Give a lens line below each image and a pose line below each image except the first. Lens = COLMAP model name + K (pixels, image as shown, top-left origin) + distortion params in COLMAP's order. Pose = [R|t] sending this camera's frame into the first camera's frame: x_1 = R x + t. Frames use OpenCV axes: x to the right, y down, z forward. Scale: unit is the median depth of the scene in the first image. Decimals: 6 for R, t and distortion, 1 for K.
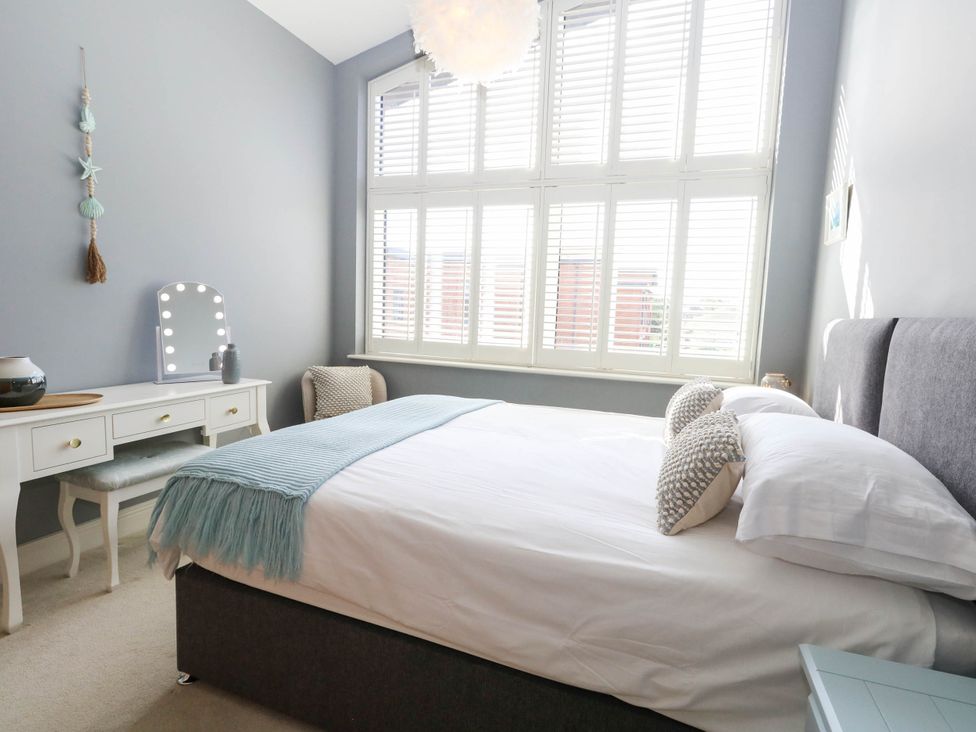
lens RADIAL K [[536.1, 0, 491.3], [0, 536.1, 360.1], [0, 0, 1]] dist [-0.001698, -0.003859]
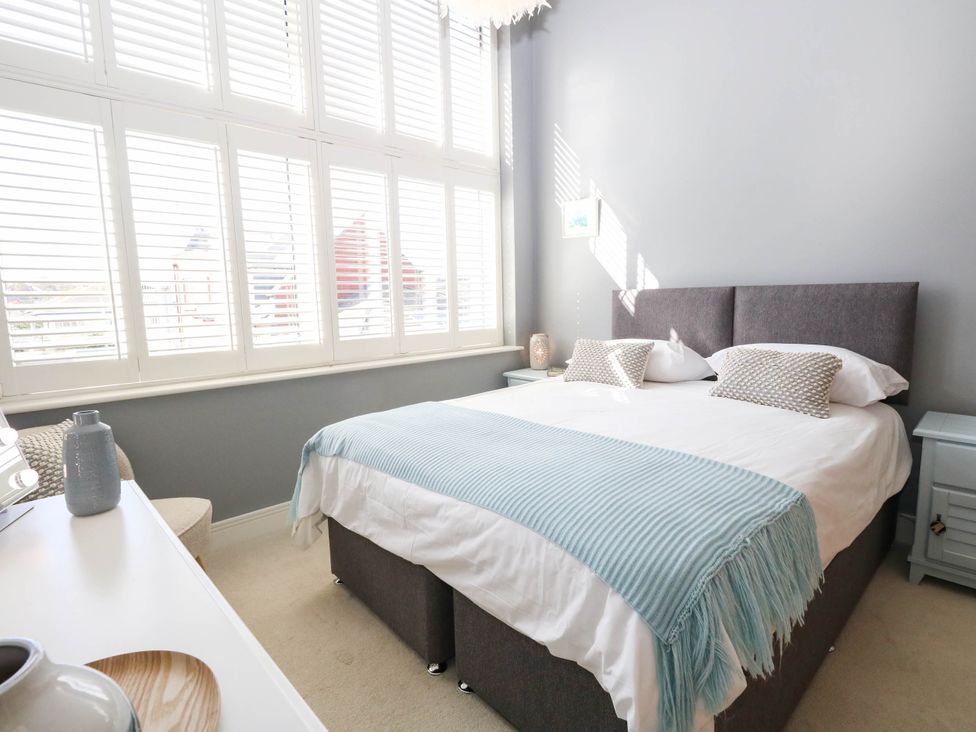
lens RADIAL K [[536.1, 0, 491.3], [0, 536.1, 360.1], [0, 0, 1]] dist [-0.001698, -0.003859]
pose [[0.384654, -0.161901, 0.908752, -0.625042], [0.118896, 0.984987, 0.125157, -0.075497], [-0.915371, 0.059905, 0.398129, 0.495891]]
